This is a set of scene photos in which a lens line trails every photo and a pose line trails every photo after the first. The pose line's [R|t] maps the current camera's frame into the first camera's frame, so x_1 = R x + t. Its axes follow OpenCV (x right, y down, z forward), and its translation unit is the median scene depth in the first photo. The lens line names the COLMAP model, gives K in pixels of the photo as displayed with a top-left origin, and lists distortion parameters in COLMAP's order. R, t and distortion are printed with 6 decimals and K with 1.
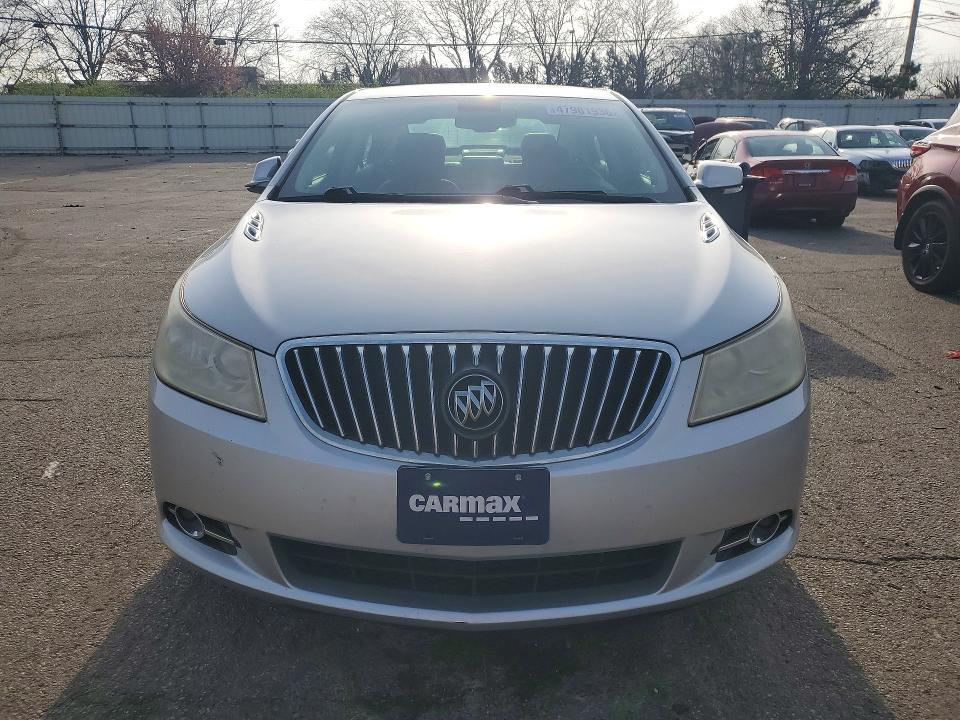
lens RADIAL K [[766.6, 0, 473.5], [0, 766.6, 361.6], [0, 0, 1]] dist [0.007470, 0.008304]
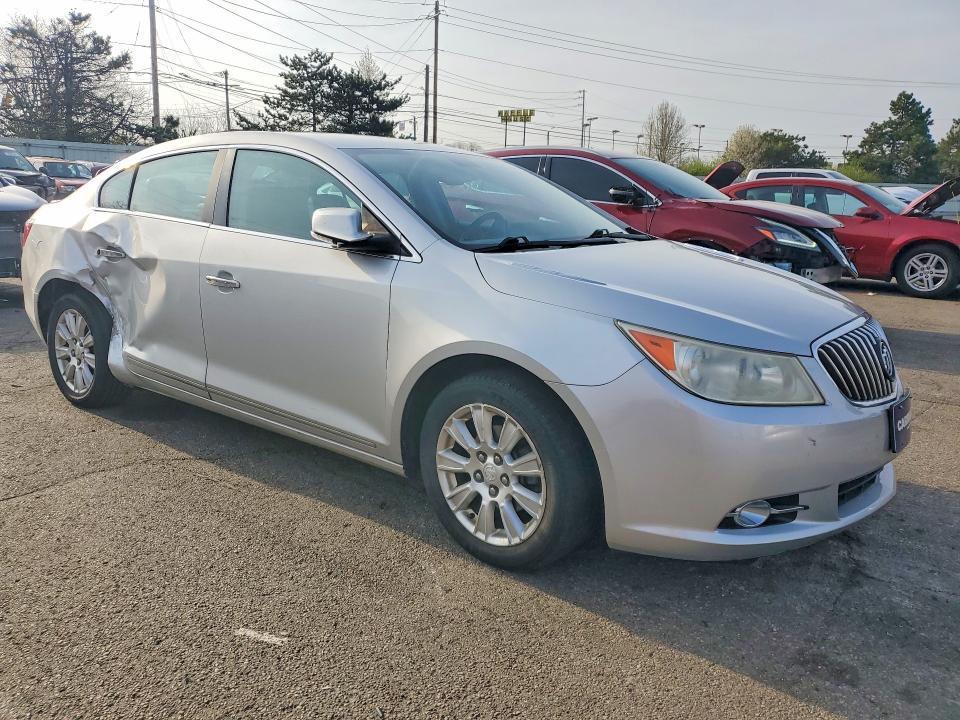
lens RADIAL K [[766.6, 0, 473.5], [0, 766.6, 361.6], [0, 0, 1]] dist [0.007470, 0.008304]
pose [[0.587294, -0.163890, 0.792607, -0.104012], [0.204670, 0.977529, 0.050474, -0.011680], [-0.783068, 0.132580, 0.607640, 0.039678]]
